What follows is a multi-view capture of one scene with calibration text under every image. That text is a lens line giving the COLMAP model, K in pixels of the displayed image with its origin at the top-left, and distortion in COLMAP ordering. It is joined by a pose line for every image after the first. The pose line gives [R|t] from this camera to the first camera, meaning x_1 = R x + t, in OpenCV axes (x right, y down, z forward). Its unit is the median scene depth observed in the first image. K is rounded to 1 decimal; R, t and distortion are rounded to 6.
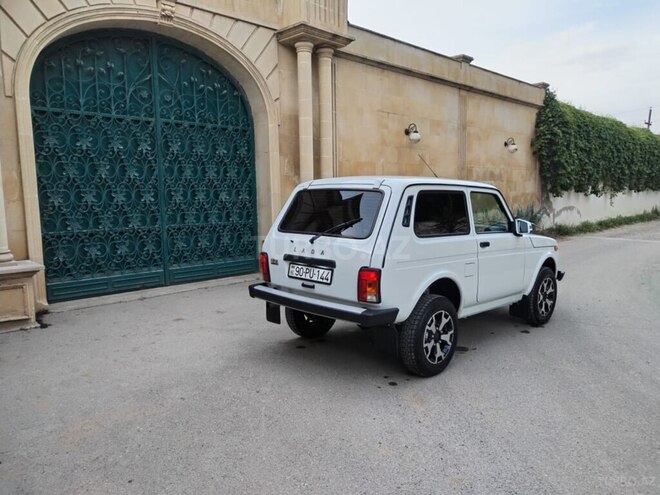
lens RADIAL K [[495.7, 0, 329.9], [0, 495.7, 242.7], [0, 0, 1]] dist [0.020378, -0.028346]
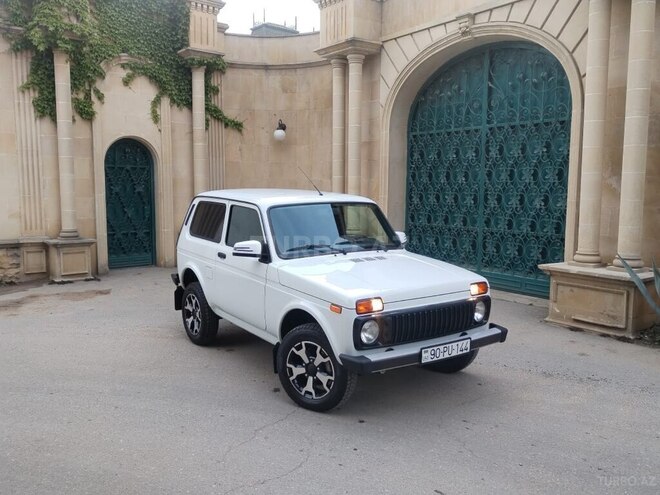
lens RADIAL K [[580.4, 0, 332.6], [0, 580.4, 244.0], [0, 0, 1]] dist [0.015144, -0.018978]
pose [[-0.138310, 0.106864, -0.984607, 1.395604], [-0.103556, 0.987152, 0.121687, -0.181054], [0.984960, 0.118793, -0.125466, 1.314824]]
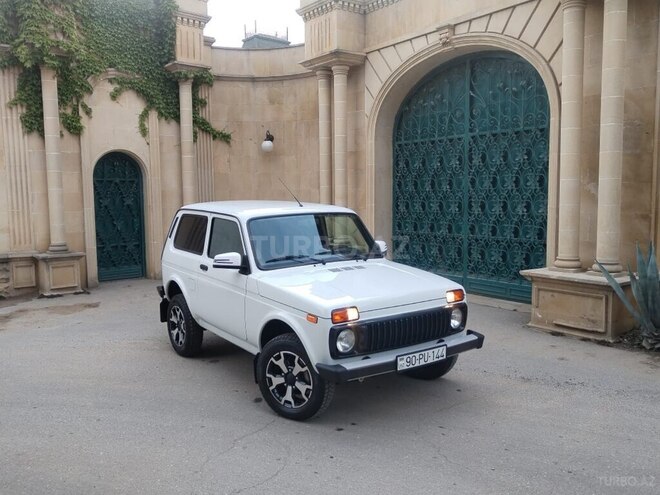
lens RADIAL K [[580.4, 0, 332.4], [0, 580.4, 242.7], [0, 0, 1]] dist [0.015144, -0.018978]
pose [[-0.131034, 0.093496, -0.986959, 1.407786], [-0.086881, 0.990630, 0.105378, -0.190549], [0.987564, 0.099556, -0.121683, 1.347556]]
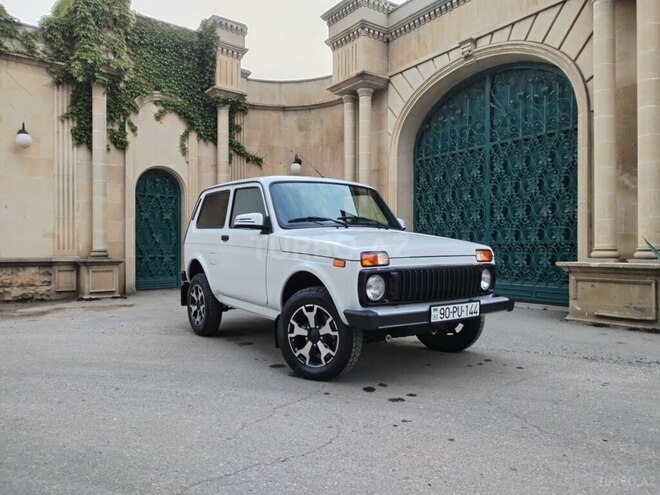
lens RADIAL K [[479.3, 0, 330.1], [0, 479.3, 260.4], [0, 0, 1]] dist [0.019874, -0.026317]
pose [[-0.152742, 0.040211, -0.987448, 1.180194], [-0.096506, 0.993790, 0.055398, -0.024665], [0.983543, 0.103756, -0.147913, 1.268926]]
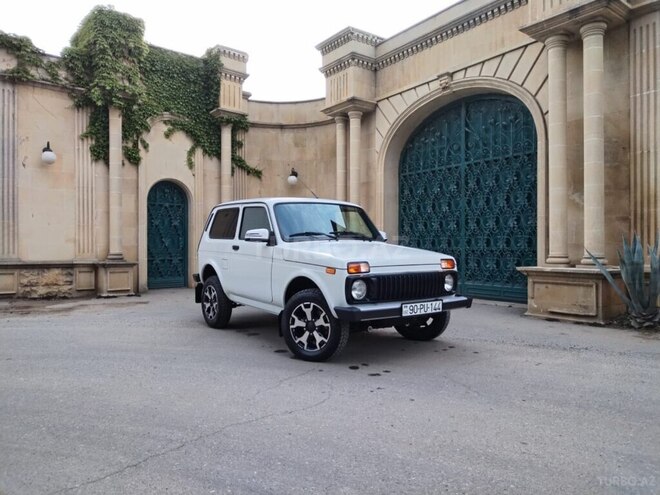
lens RADIAL K [[479.3, 0, 331.6], [0, 479.3, 244.5], [0, 0, 1]] dist [0.019874, -0.026317]
pose [[-0.136012, -0.000498, -0.990707, 1.367868], [-0.098371, 0.995065, 0.013004, -0.040319], [0.985811, 0.099226, -0.135389, 1.296141]]
